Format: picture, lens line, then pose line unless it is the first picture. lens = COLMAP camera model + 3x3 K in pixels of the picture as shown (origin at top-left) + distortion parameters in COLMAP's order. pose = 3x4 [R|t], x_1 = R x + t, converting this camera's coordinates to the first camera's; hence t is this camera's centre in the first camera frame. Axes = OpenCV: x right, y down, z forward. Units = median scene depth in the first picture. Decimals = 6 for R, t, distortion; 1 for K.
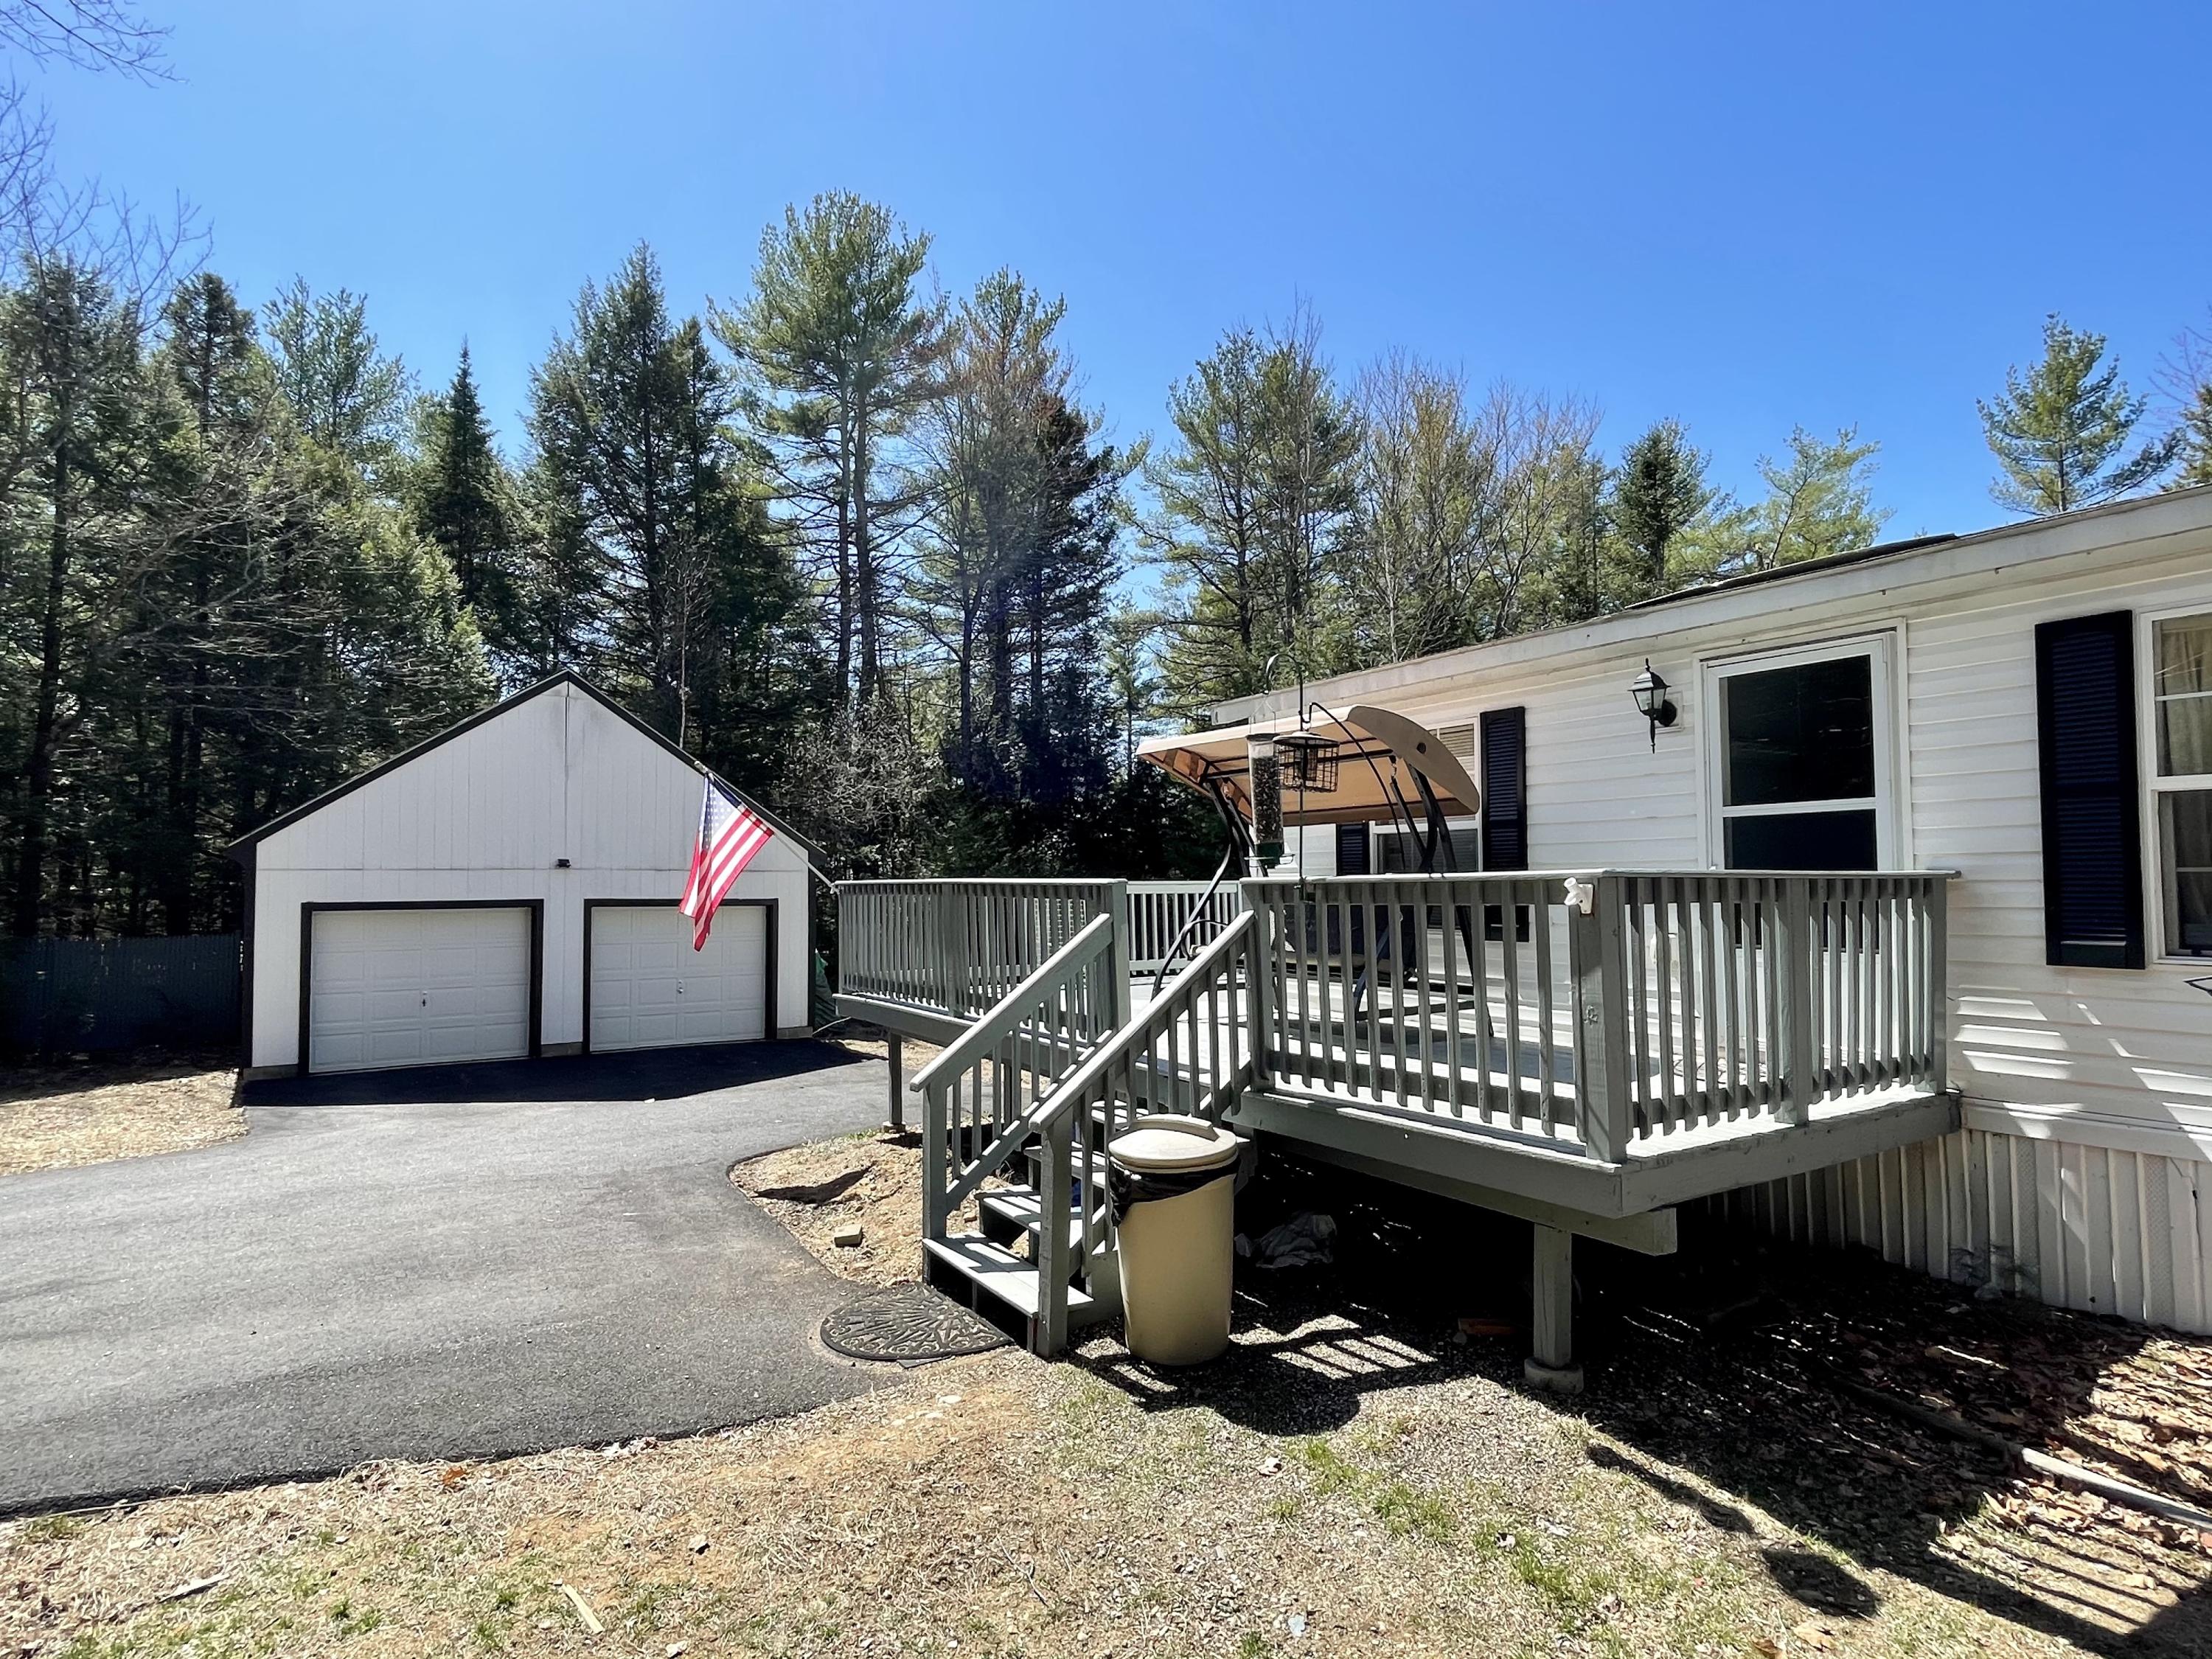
lens RADIAL K [[1169.8, 0, 1078.2], [0, 1169.8, 835.0], [0, 0, 1]] dist [-0.000571, 0.000469]
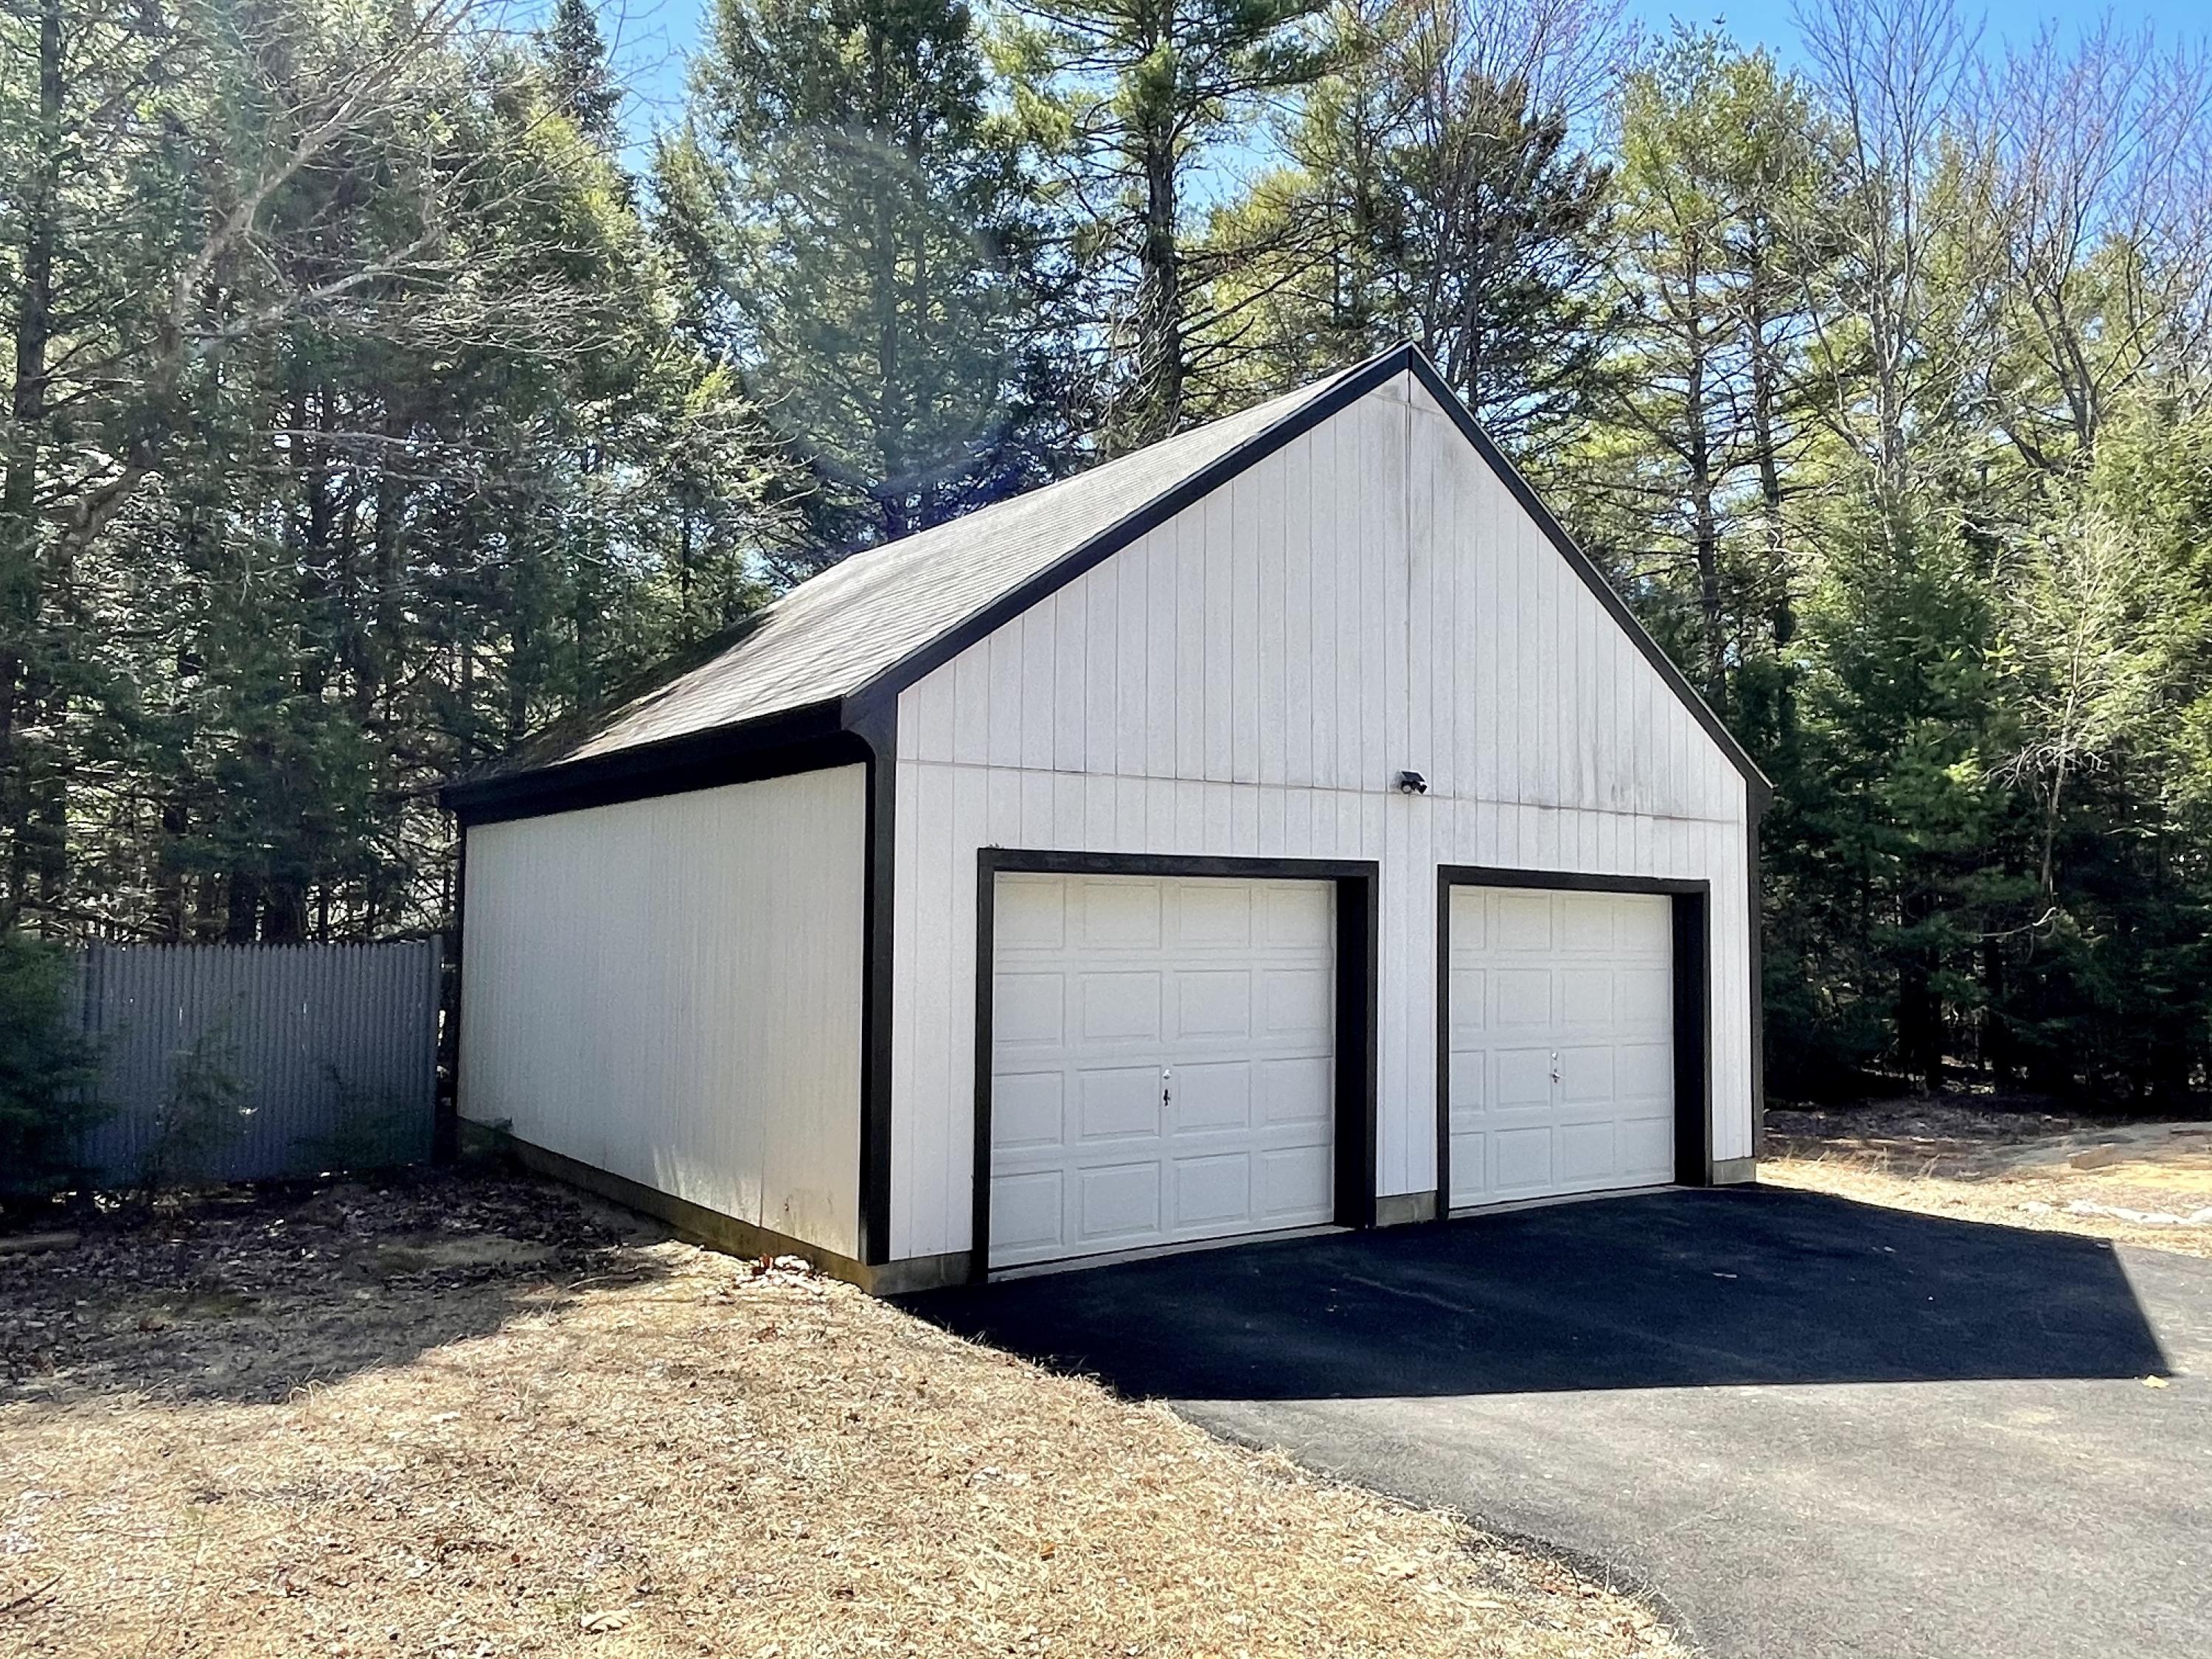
lens RADIAL K [[1658.6, 0, 1106.0], [0, 1658.6, 829.5], [0, 0, 1]] dist [0.001399, -0.000468]
pose [[0.999327, 0.017793, 0.032085, -0.247545], [-0.017342, 0.999747, -0.014301, 0.022891], [-0.032332, 0.013735, 0.999383, 0.168524]]
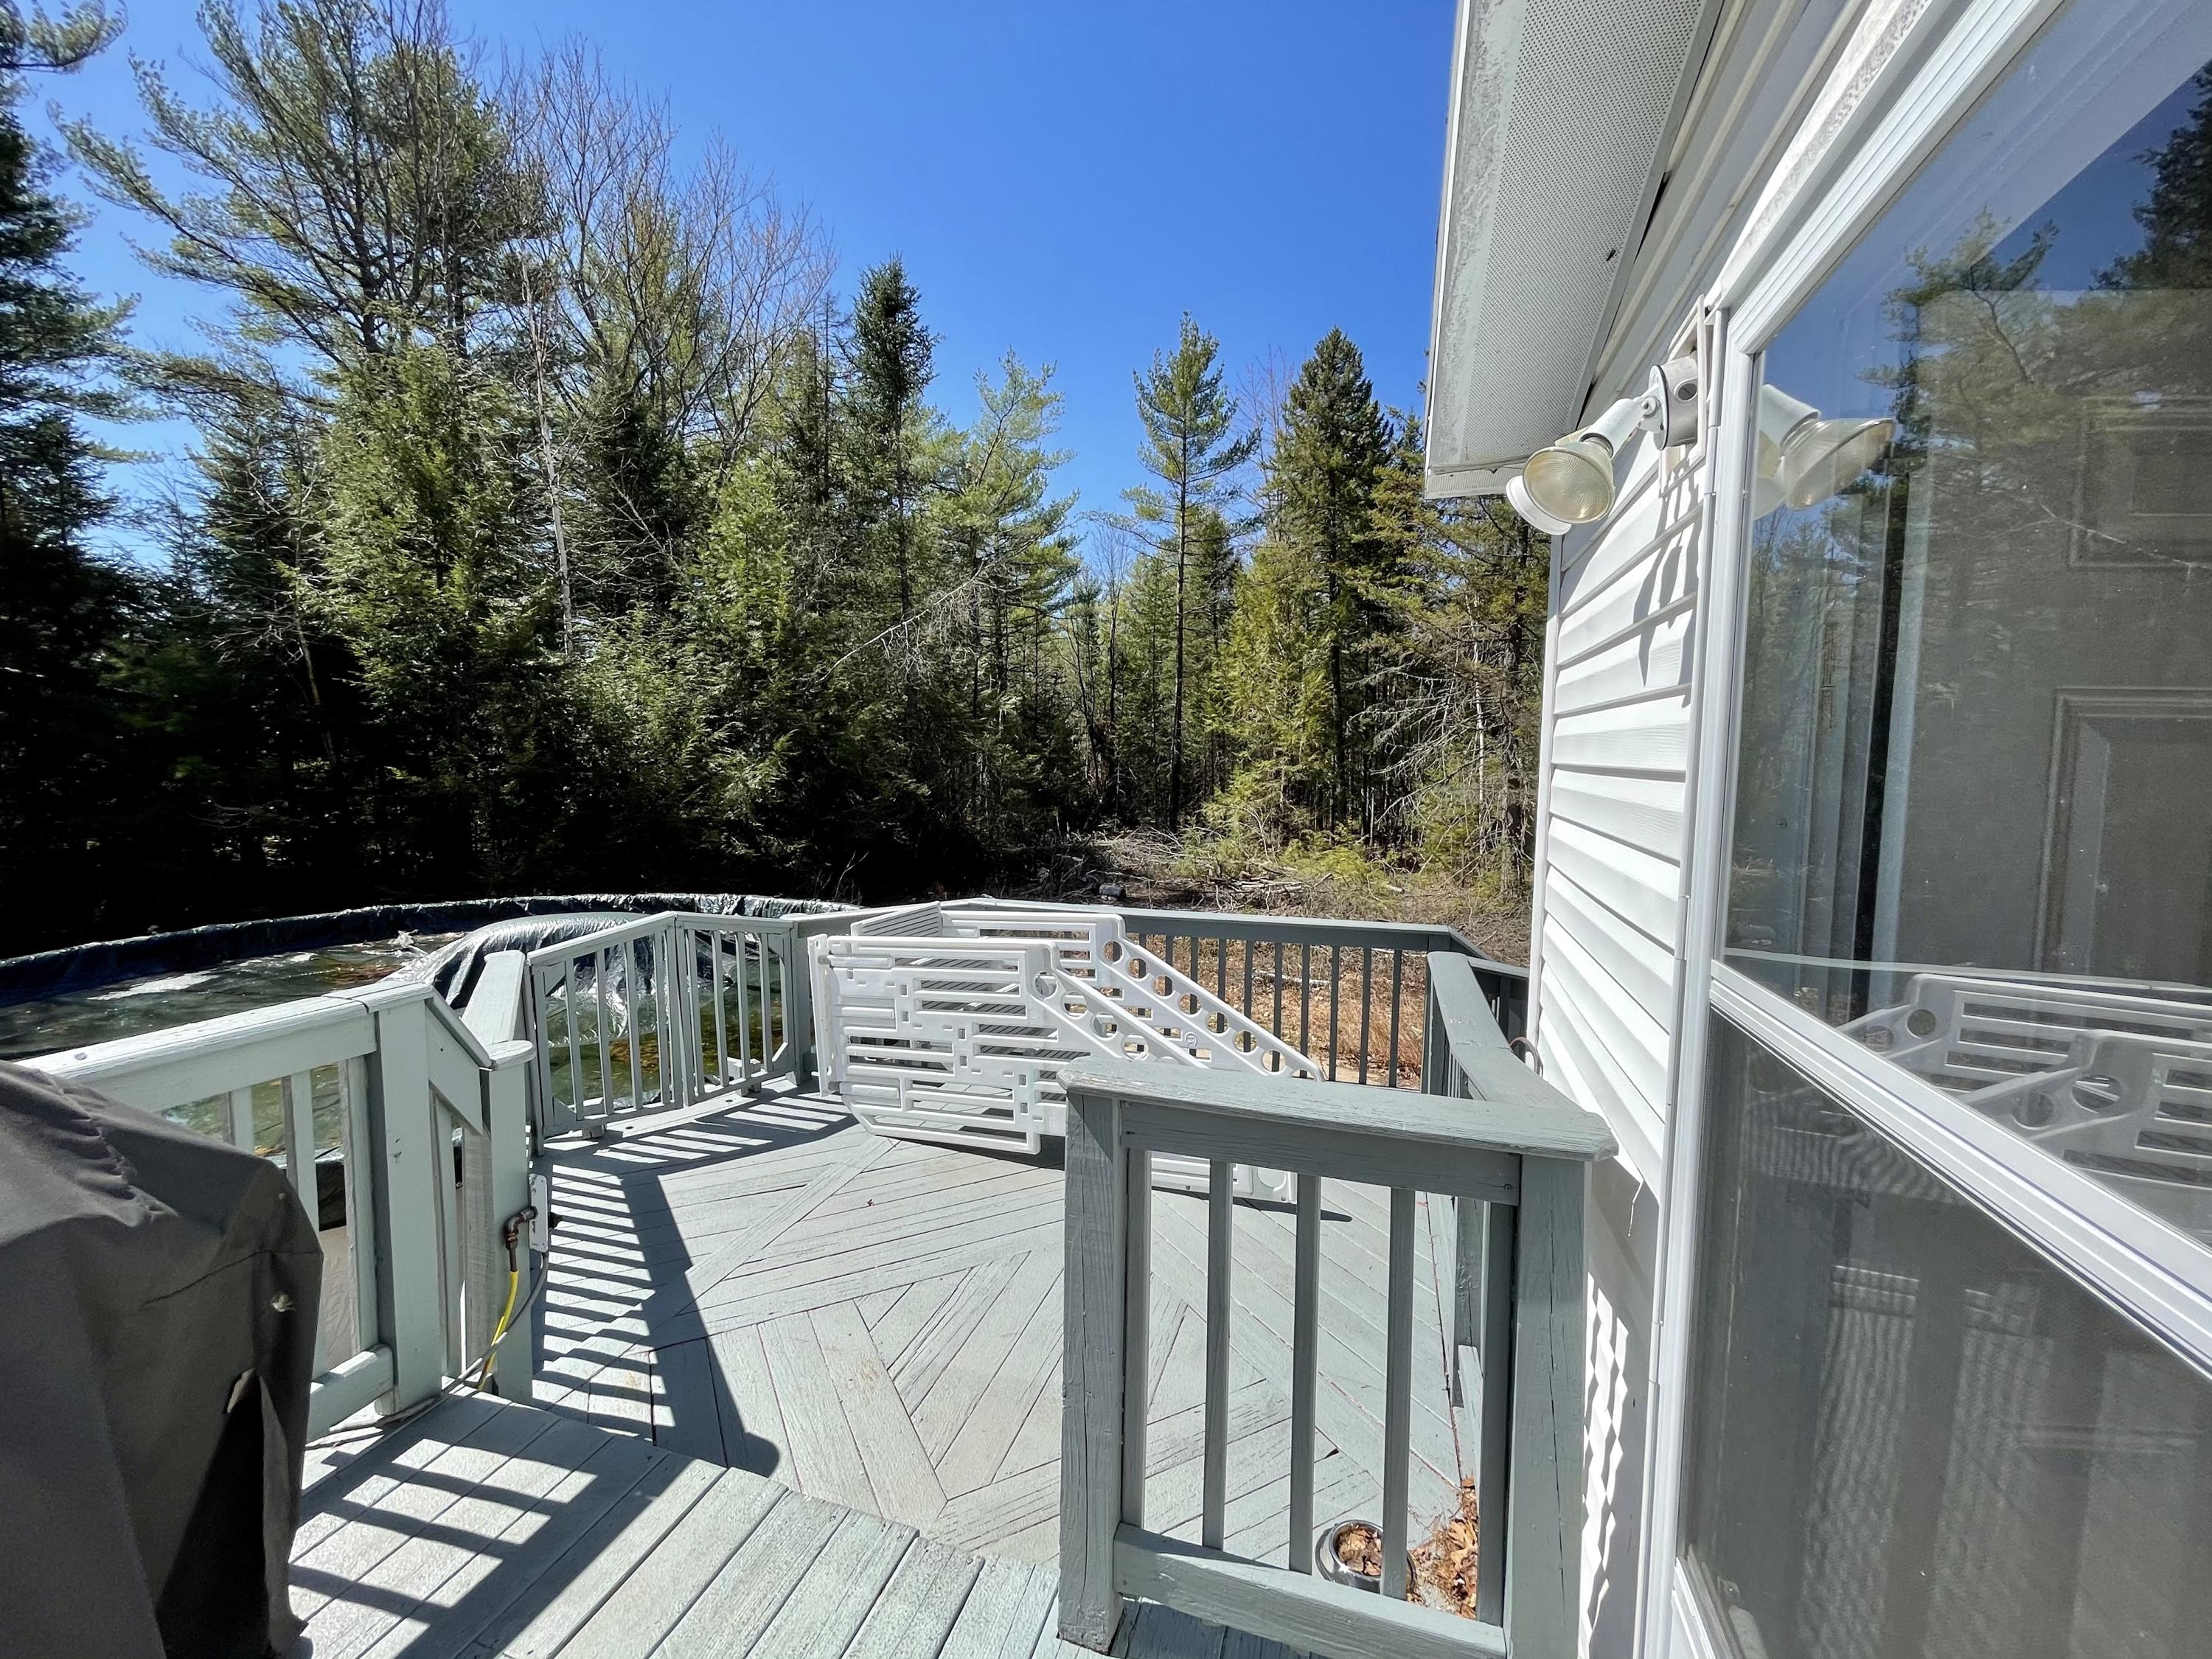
lens RADIAL K [[899.2, 0, 1089.8], [0, 899.2, 828.9], [0, 0, 1]] dist [0.003178, -0.000303]
pose [[0.763115, -0.030023, 0.645566, 0.138749], [-0.049525, 0.993266, 0.104735, -0.001752], [-0.644363, -0.111897, 0.756489, 0.310244]]
